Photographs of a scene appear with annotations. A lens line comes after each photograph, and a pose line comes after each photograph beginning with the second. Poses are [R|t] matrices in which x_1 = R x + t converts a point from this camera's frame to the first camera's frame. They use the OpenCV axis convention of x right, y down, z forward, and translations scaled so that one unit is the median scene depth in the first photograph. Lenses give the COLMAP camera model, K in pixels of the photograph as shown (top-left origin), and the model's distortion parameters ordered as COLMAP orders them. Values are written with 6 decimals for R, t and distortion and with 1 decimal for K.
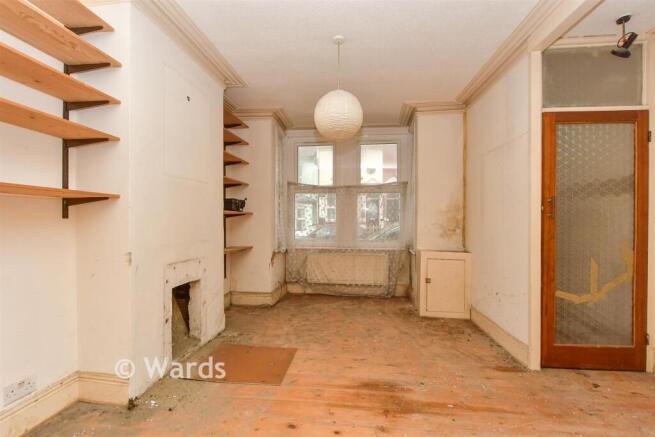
lens RADIAL K [[298.1, 0, 327.0], [0, 298.1, 218.5], [0, 0, 1]] dist [-0.001088, -0.000036]
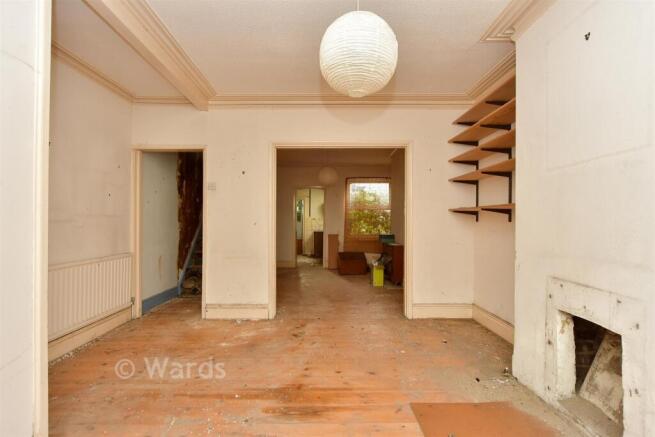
lens RADIAL K [[298.1, 0, 325.8], [0, 298.1, 221.2], [0, 0, 1]] dist [-0.001088, -0.000036]
pose [[-0.992085, -0.005472, -0.125453, 0.216660], [-0.005095, 0.999982, -0.003322, 0.005543], [0.125469, -0.002656, -0.992094, 1.908533]]
